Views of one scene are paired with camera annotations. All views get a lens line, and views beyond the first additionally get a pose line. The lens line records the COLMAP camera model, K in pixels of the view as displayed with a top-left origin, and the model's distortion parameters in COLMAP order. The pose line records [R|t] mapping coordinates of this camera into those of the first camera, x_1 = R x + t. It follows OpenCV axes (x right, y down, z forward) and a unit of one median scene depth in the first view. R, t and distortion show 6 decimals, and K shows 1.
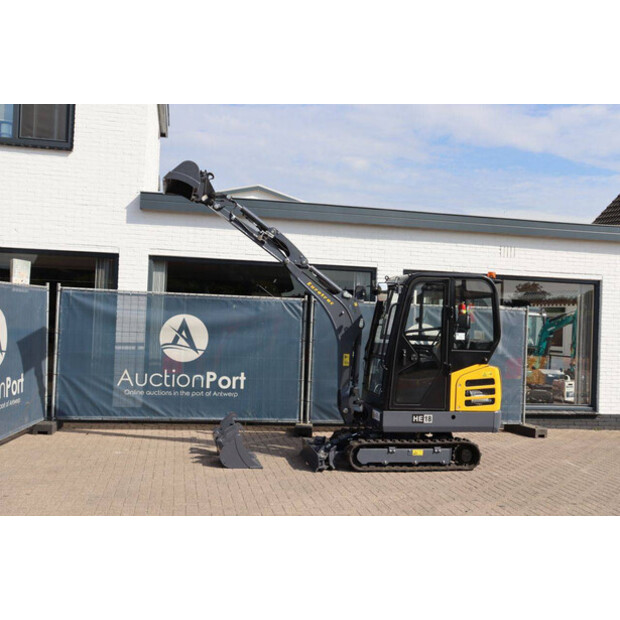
lens RADIAL K [[698.1, 0, 310.0], [0, 698.1, 310.0], [0, 0, 1]] dist [-0.021840, -0.000084]
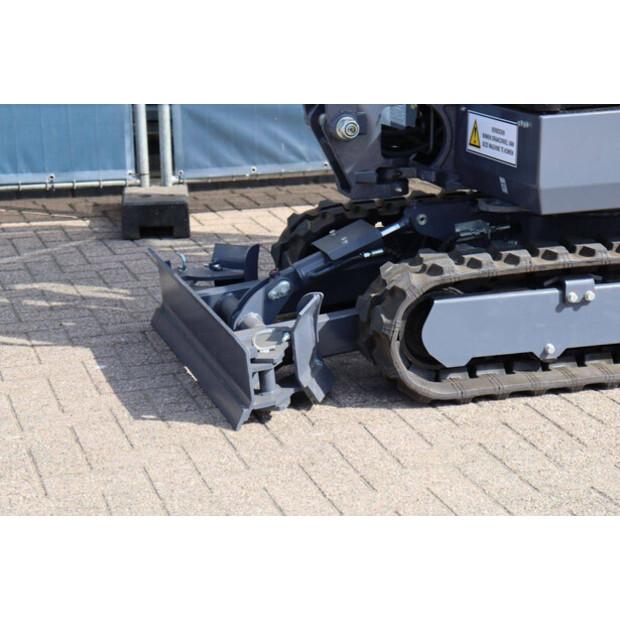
lens RADIAL K [[1448.6, 0, 310.0], [0, 1448.6, 310.0], [0, 0, 1]] dist [0.399008, 0.246990]
pose [[0.992264, -0.077142, 0.097271, -0.009683], [0.048915, 0.963067, 0.264782, 0.076846], [-0.114105, -0.257976, 0.959390, 0.542003]]
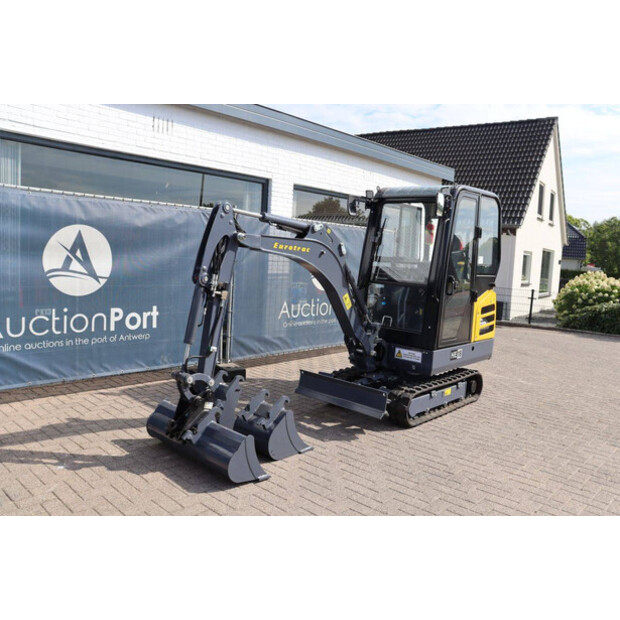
lens RADIAL K [[519.7, 0, 310.0], [0, 519.7, 310.0], [0, 0, 1]] dist [-0.183364, 0.190388]
pose [[0.809662, -0.058300, 0.583994, -0.343886], [-0.030019, 0.989638, 0.140414, 0.015200], [-0.586128, -0.131219, 0.799522, 0.573141]]
